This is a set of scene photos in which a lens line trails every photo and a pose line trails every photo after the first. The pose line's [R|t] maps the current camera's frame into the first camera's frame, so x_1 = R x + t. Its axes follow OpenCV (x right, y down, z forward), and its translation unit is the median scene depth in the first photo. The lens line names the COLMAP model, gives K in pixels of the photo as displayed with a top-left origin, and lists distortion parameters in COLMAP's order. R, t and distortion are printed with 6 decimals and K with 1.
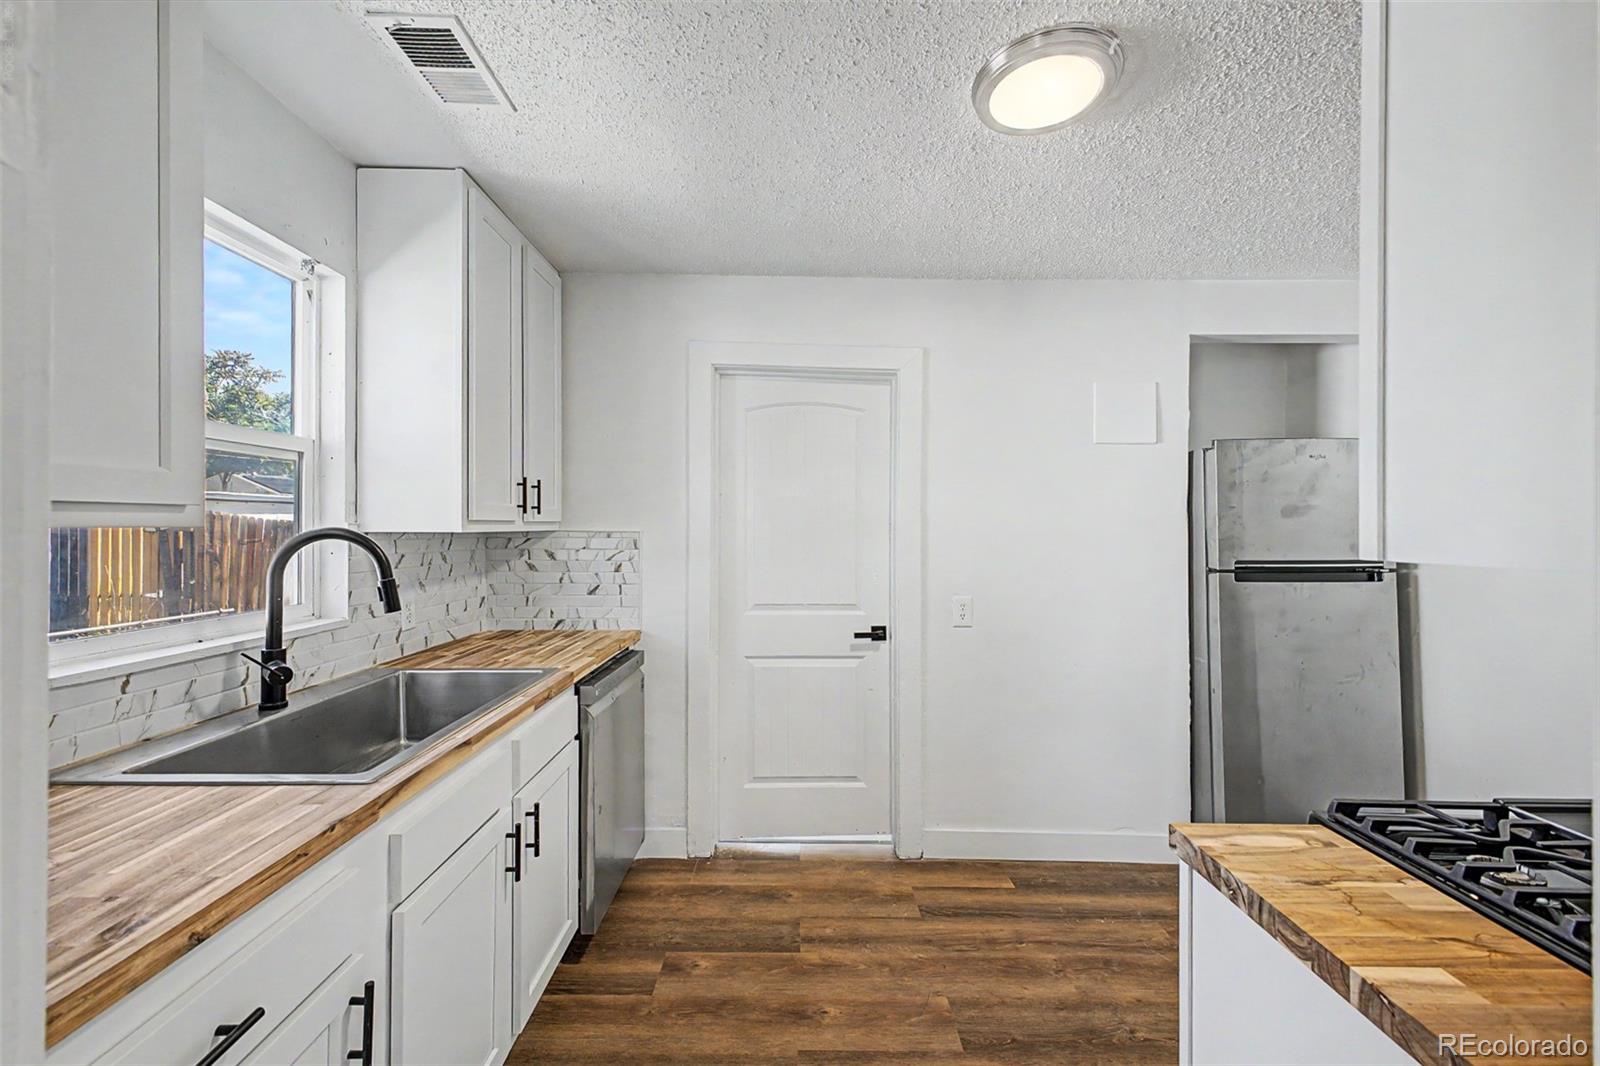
lens RADIAL K [[638.3, 0, 798.5], [0, 638.3, 525.6], [0, 0, 1]] dist [0.010844, -0.001818]
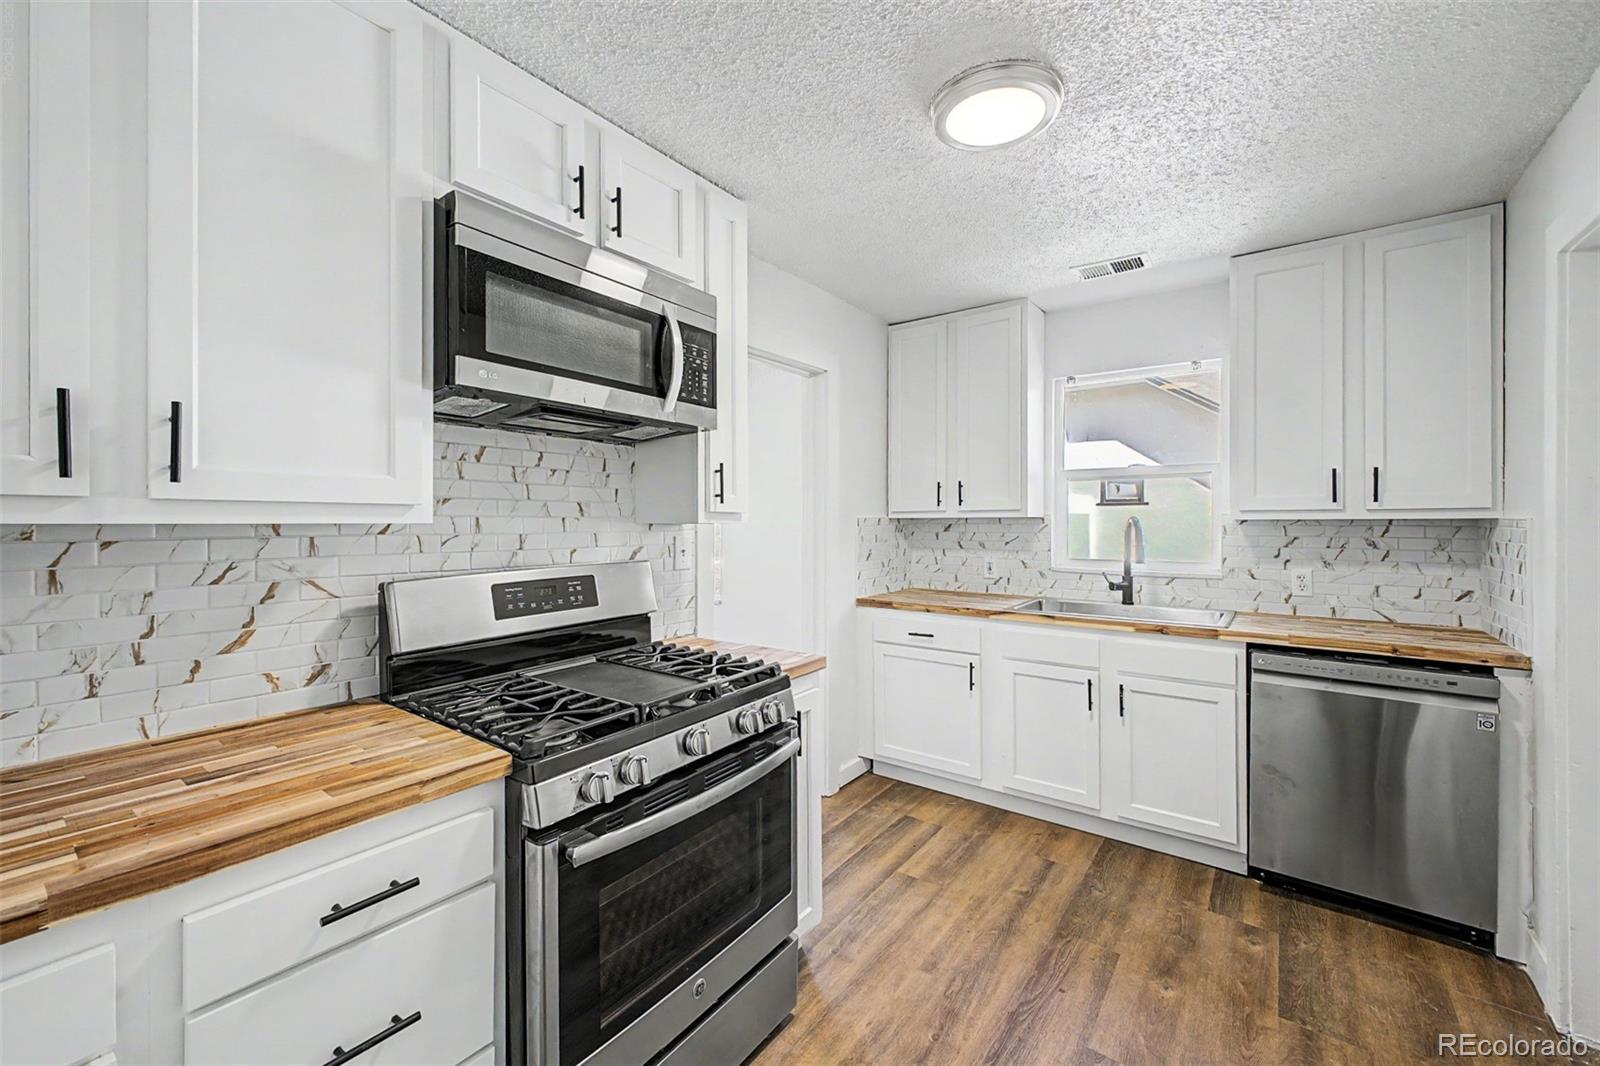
lens RADIAL K [[638.3, 0, 796.8], [0, 638.3, 524.1], [0, 0, 1]] dist [0.010844, -0.001818]
pose [[-0.595992, 0.001501, -0.802989, 1.033274], [0.000214, 0.999999, 0.001710, 0.016447], [0.802991, 0.000847, -0.595991, 0.968420]]
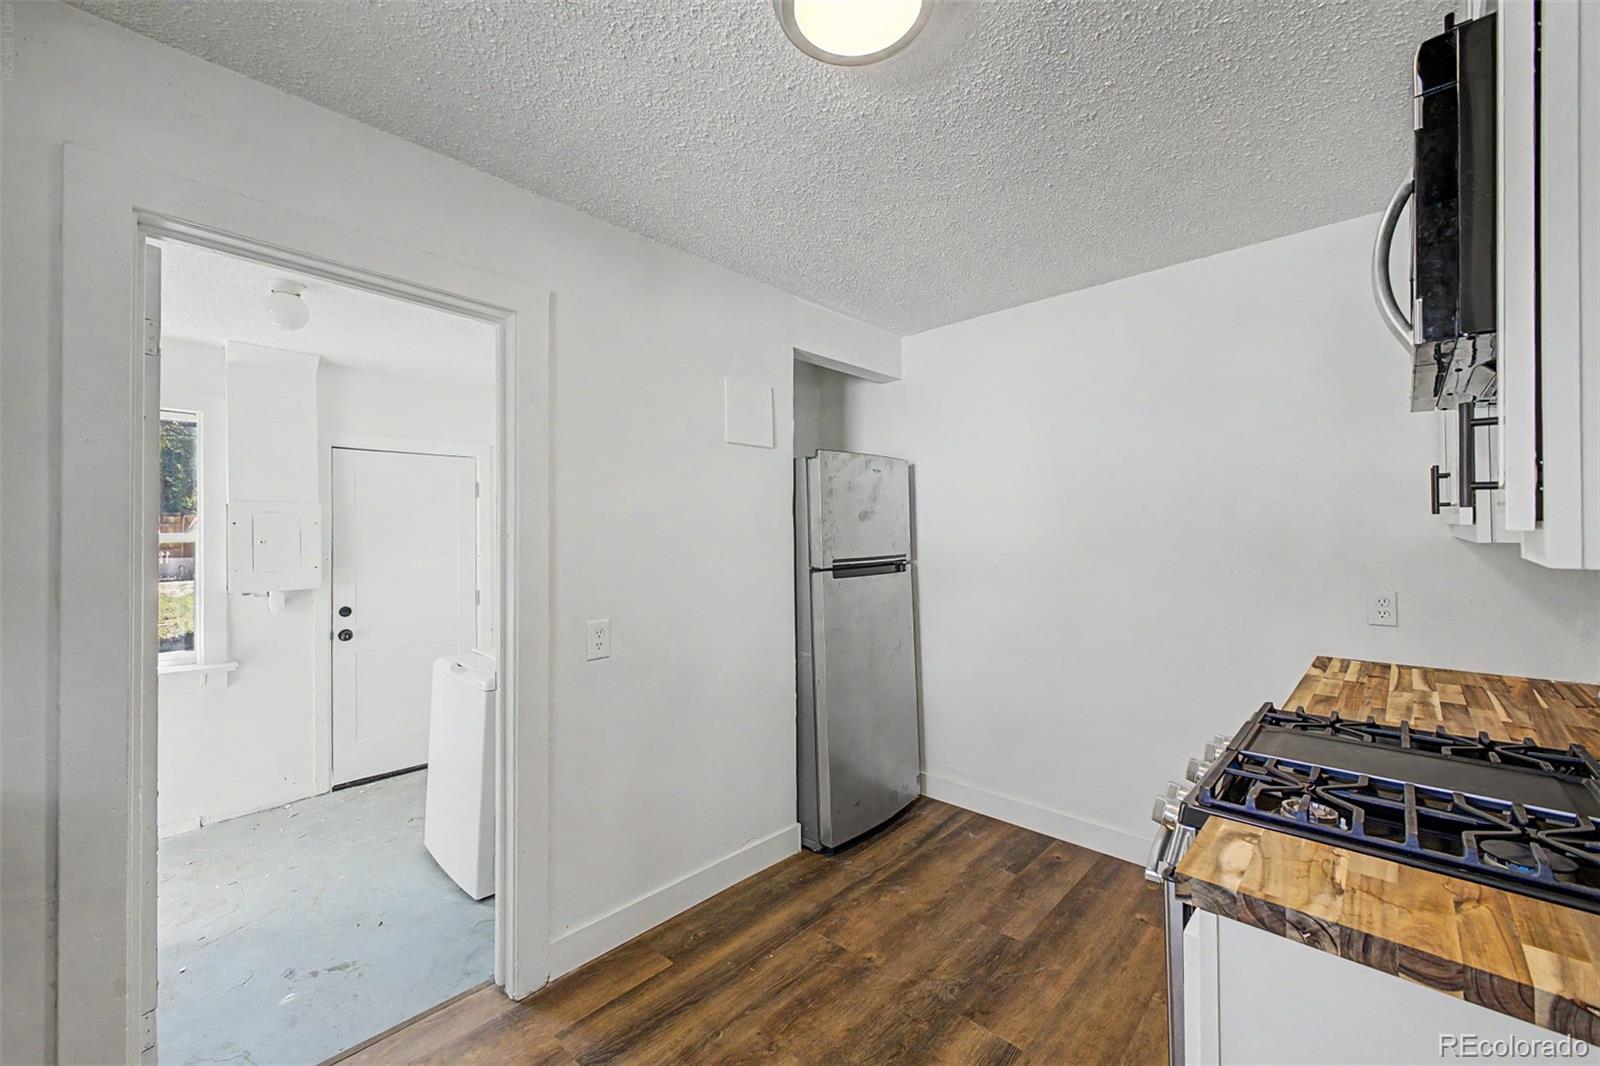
lens RADIAL K [[638.3, 0, 803.1], [0, 638.3, 516.1], [0, 0, 1]] dist [0.010844, -0.001818]
pose [[0.681108, 0.007797, 0.732141, -0.193977], [0.004322, 0.999883, -0.014669, -0.006333], [-0.732170, 0.013155, 0.680995, 0.352281]]
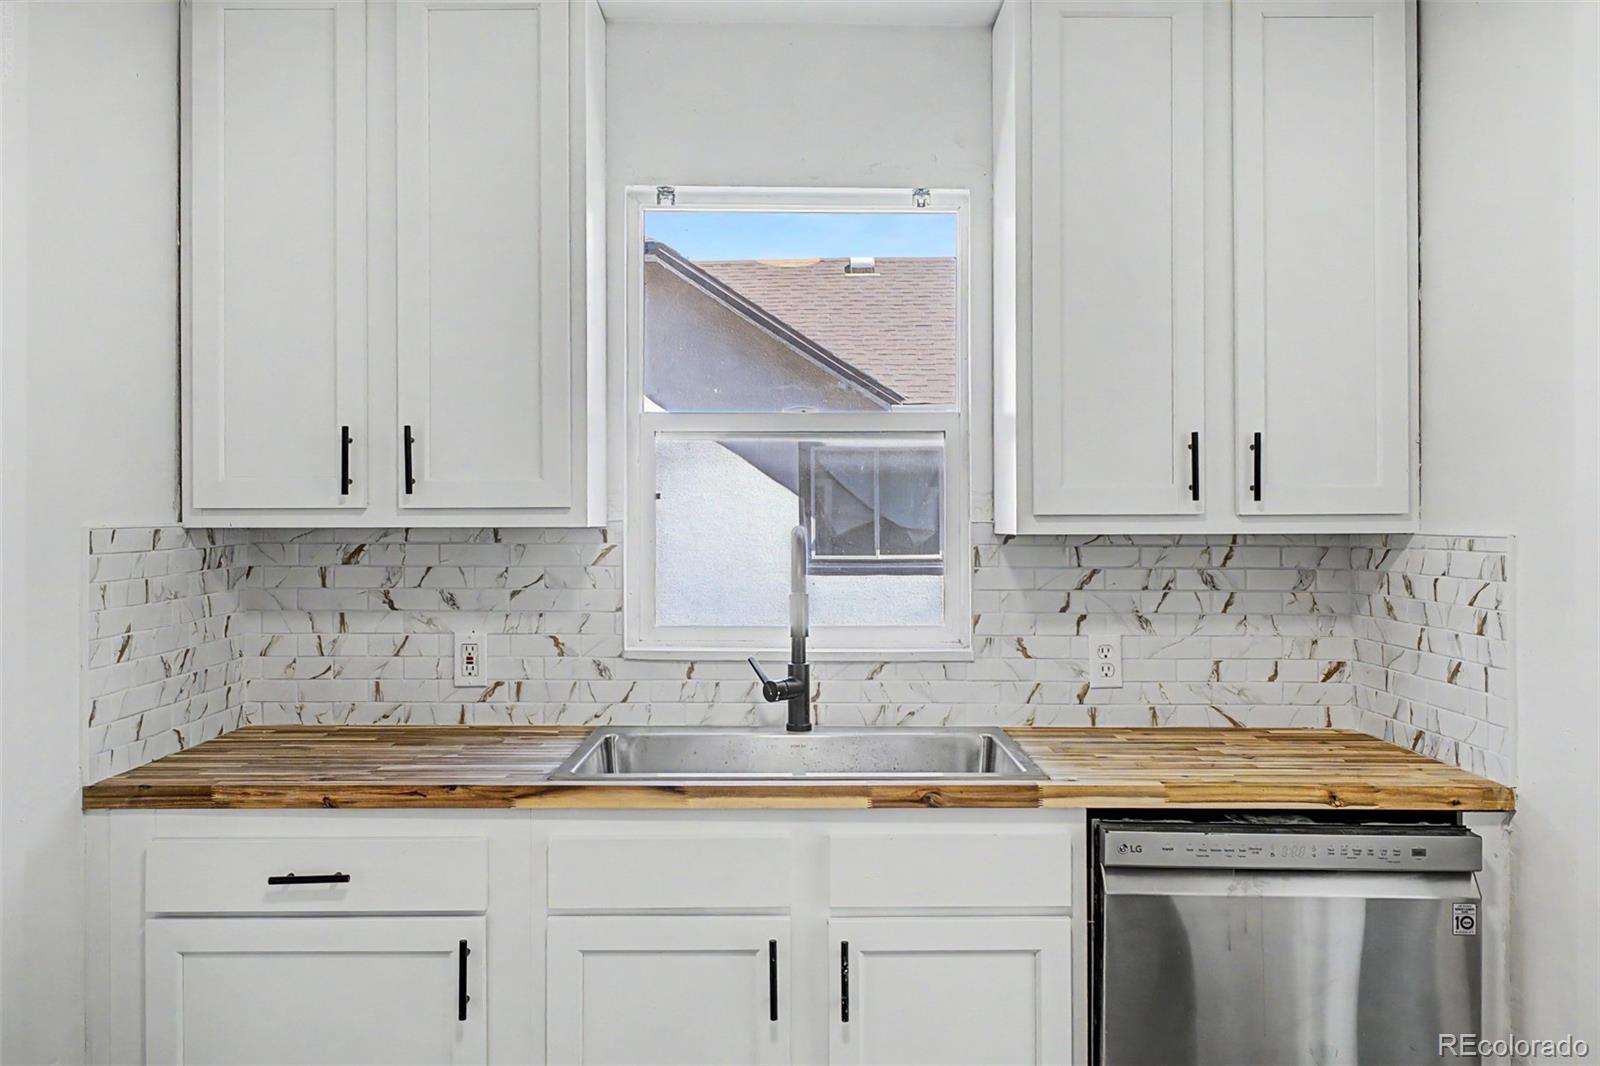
lens RADIAL K [[1321.8, 0, 798.1], [0, 1321.8, 524.3], [0, 0, 1]] dist [0.008561, 0.008021]
pose [[0.000581, -0.005763, -0.999983, 0.713224], [0.001030, 0.999983, -0.005762, 0.007412], [0.999999, -0.001027, 0.000587, 0.704992]]
